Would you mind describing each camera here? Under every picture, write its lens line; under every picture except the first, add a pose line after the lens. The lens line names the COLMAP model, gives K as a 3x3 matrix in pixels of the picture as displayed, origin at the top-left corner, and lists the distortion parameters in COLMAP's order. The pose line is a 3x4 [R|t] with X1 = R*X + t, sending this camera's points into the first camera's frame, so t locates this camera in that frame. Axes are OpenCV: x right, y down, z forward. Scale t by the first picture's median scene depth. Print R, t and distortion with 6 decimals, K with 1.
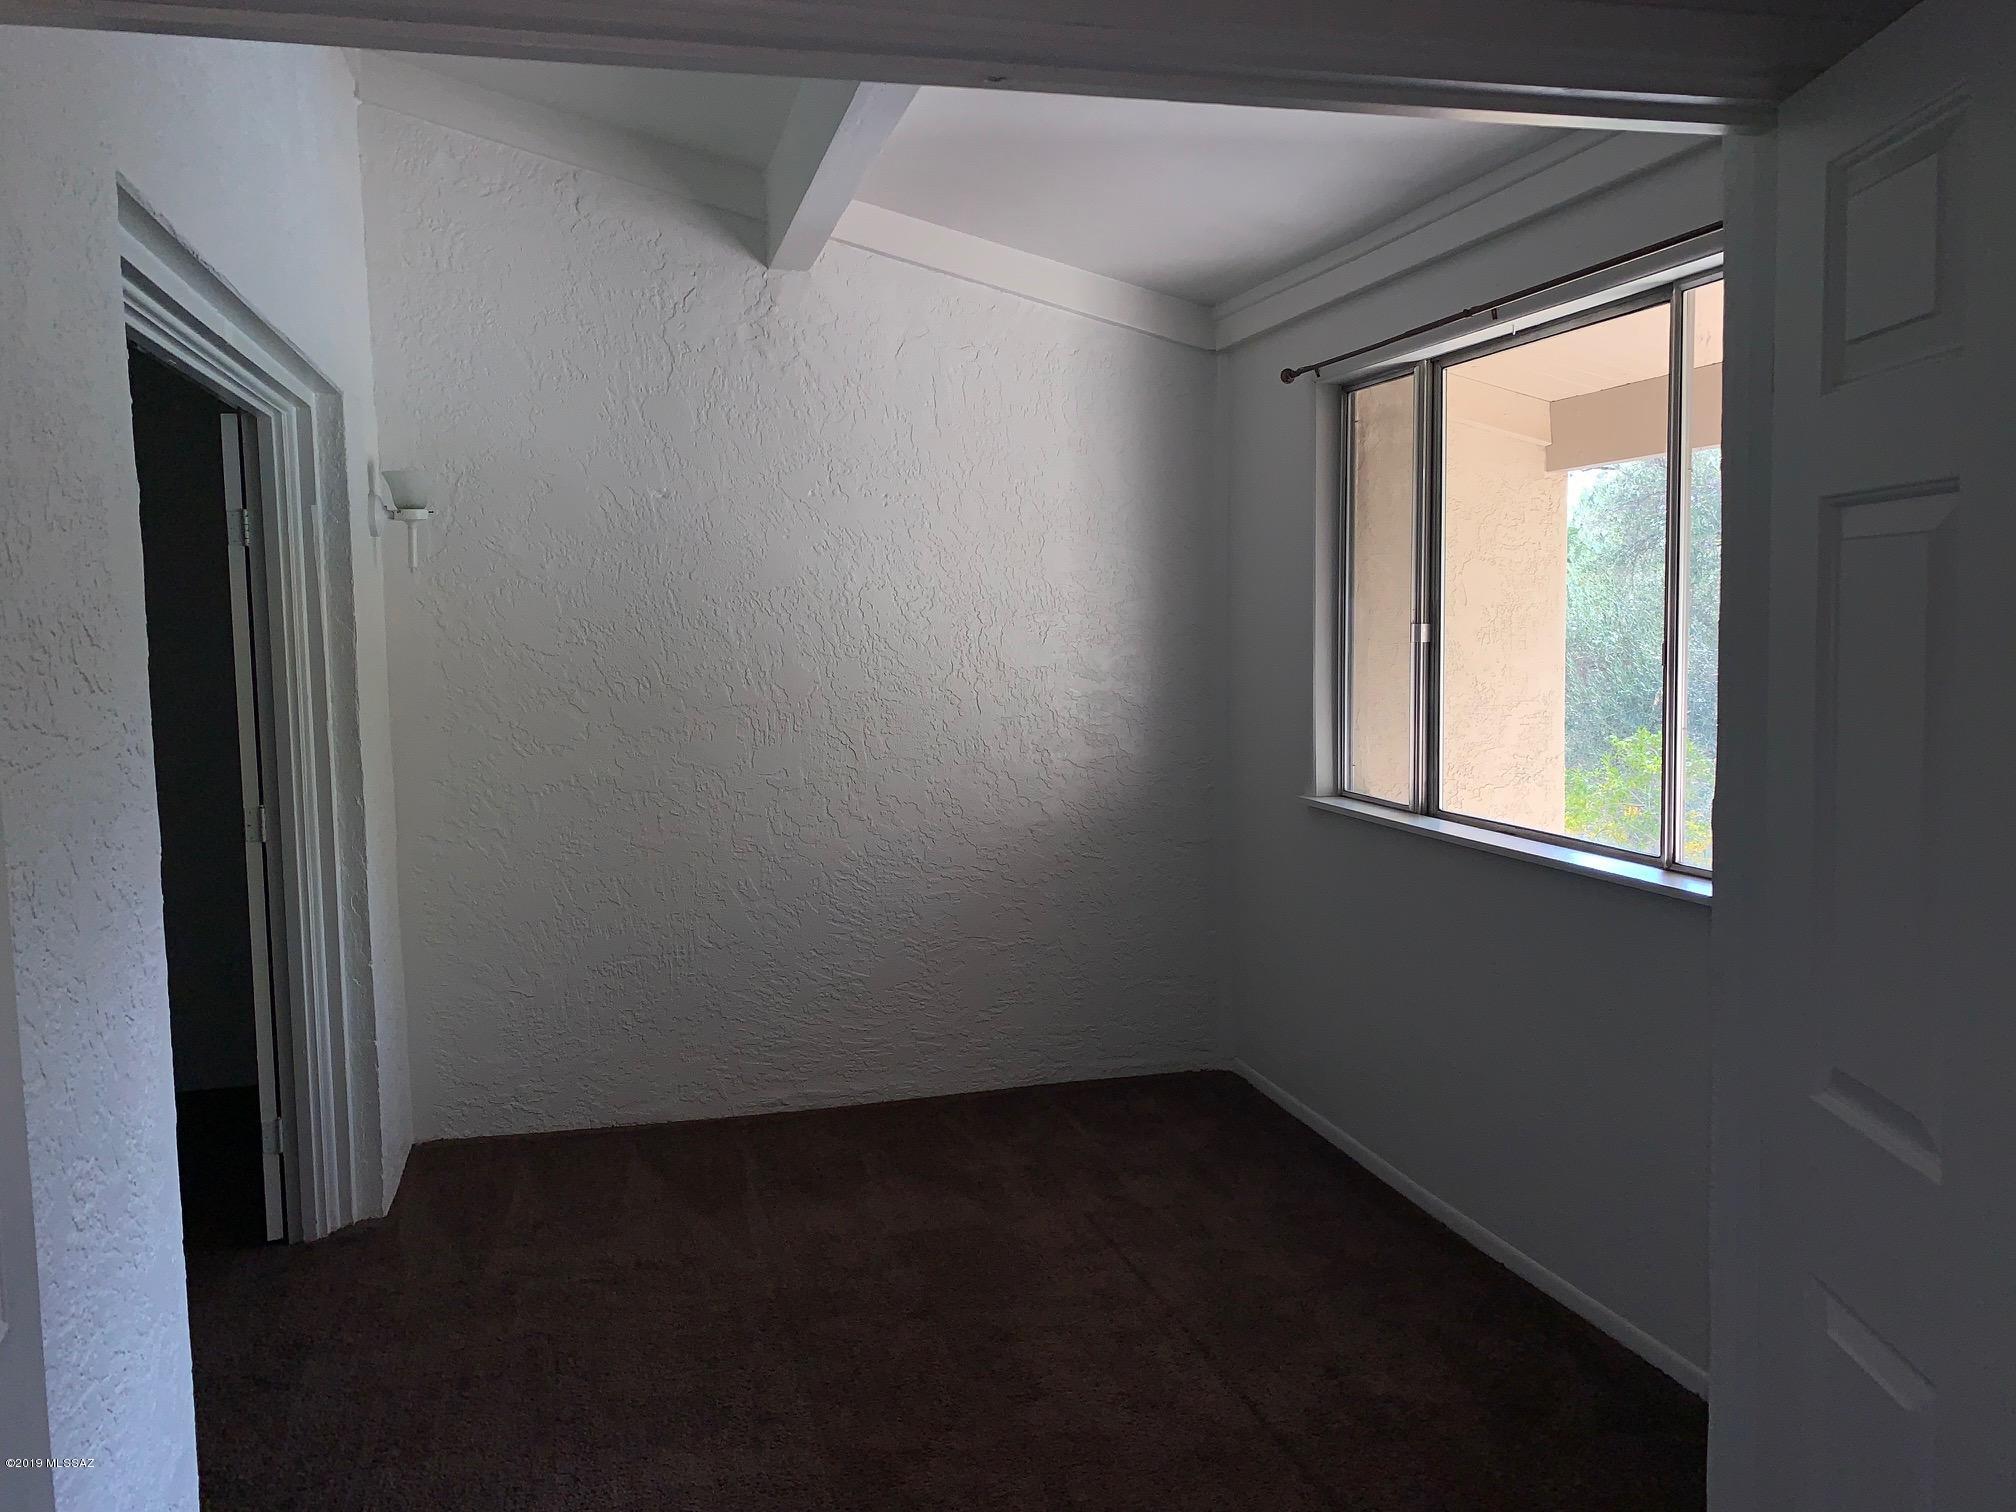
lens RADIAL K [[1569.1, 0, 991.3], [0, 1569.1, 744.1], [0, 0, 1]] dist [0.010770, -0.005080]
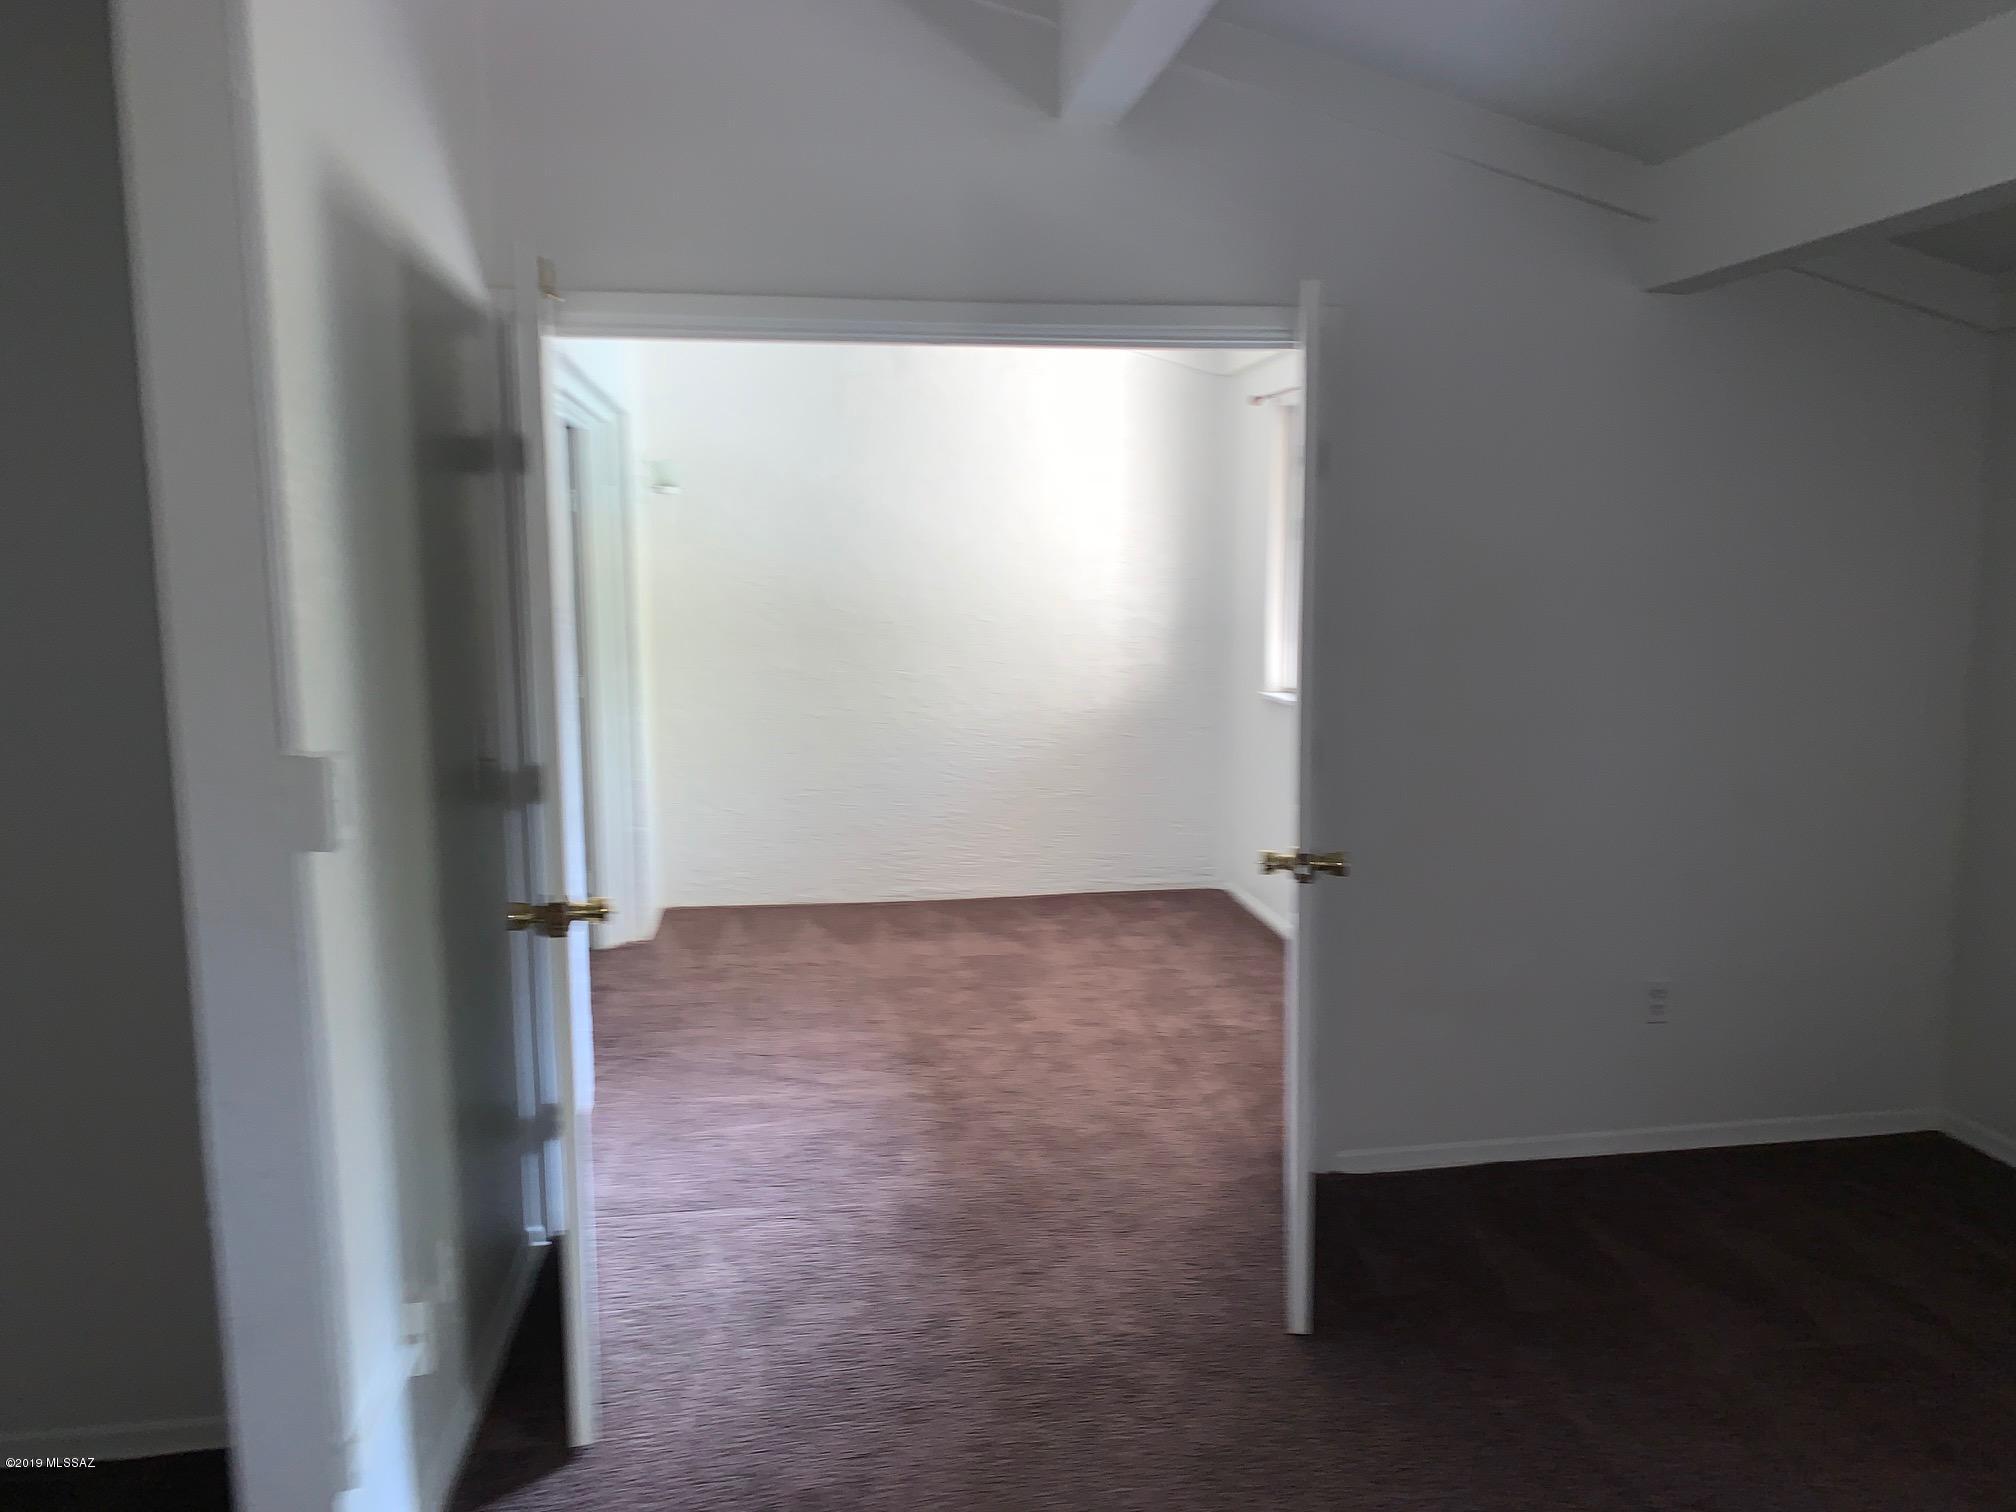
lens RADIAL K [[1569.1, 0, 1022.3], [0, 1569.1, 760.4], [0, 0, 1]] dist [0.010770, -0.005080]
pose [[0.994573, 0.025981, -0.100742, 0.129333], [-0.021398, 0.998698, 0.046310, 0.035426], [0.101814, -0.043903, 0.993834, -0.479886]]
